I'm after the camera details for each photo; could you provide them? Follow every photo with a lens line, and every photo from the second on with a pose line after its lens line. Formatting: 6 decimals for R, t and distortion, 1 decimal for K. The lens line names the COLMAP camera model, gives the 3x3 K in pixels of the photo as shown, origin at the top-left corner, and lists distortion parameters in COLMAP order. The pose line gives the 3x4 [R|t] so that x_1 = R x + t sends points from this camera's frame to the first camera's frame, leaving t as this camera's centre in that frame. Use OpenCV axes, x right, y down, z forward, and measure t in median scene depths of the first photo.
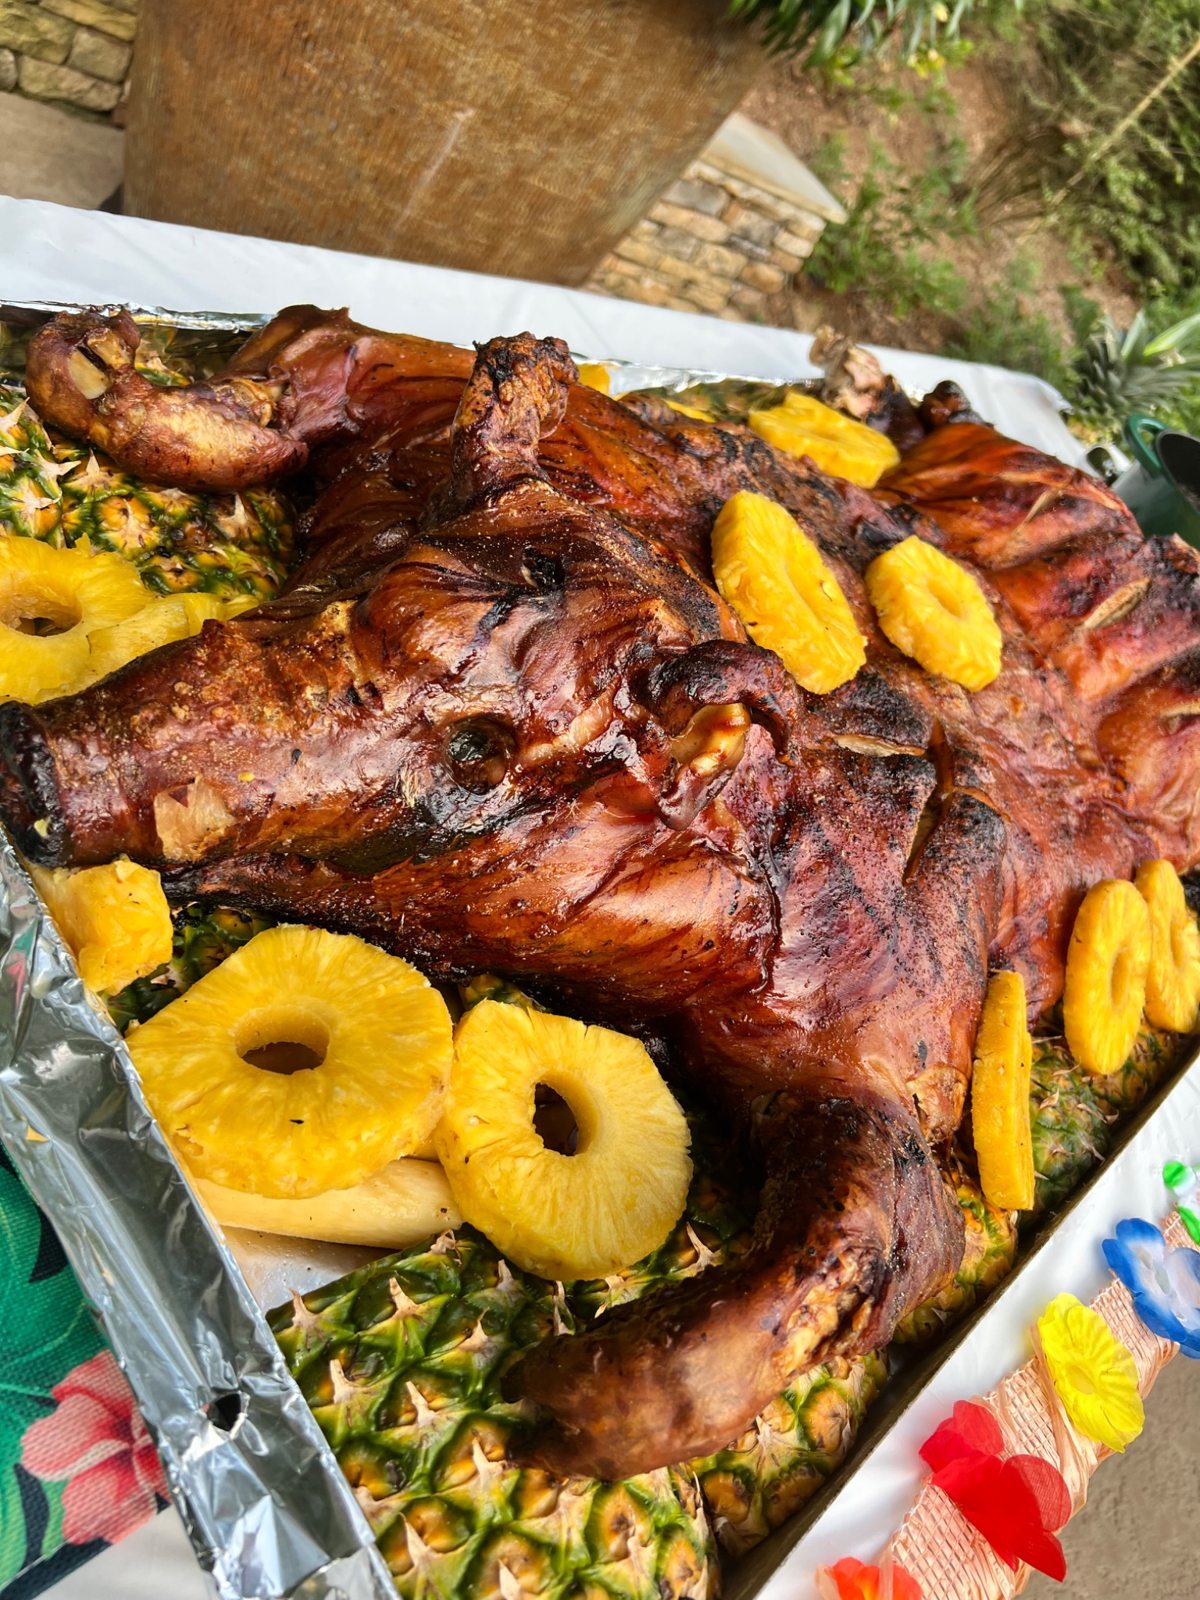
lens RADIAL K [[1222.5, 0, 642.4], [0, 1222.5, 808.7], [0, 0, 1]] dist [0.006294, -0.037872]
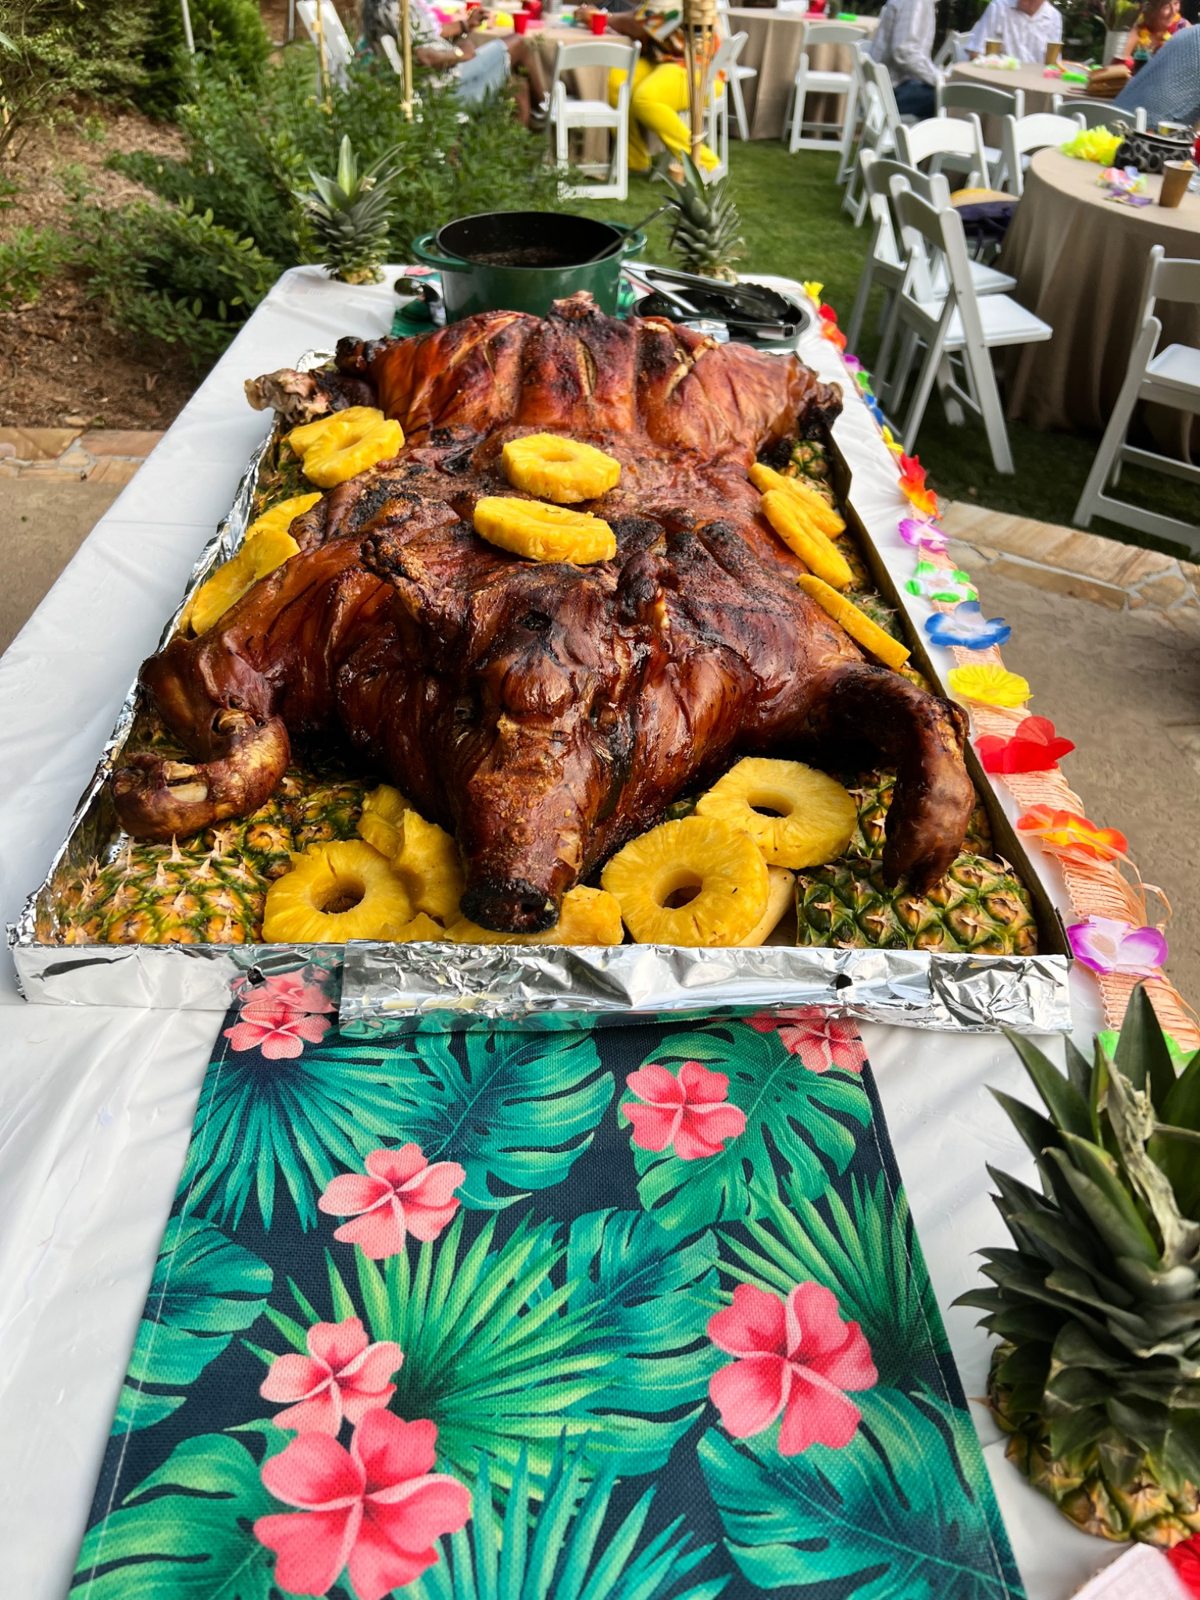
lens RADIAL K [[1201.3, 0, 601.2], [0, 1201.3, 806.2], [0, 0, 1]] dist [0.004310, -0.001956]
pose [[0.559670, -0.802627, 0.206300, -0.535546], [0.764891, 0.596105, 0.244133, -0.349769], [-0.318924, 0.021163, 0.947544, -0.565525]]
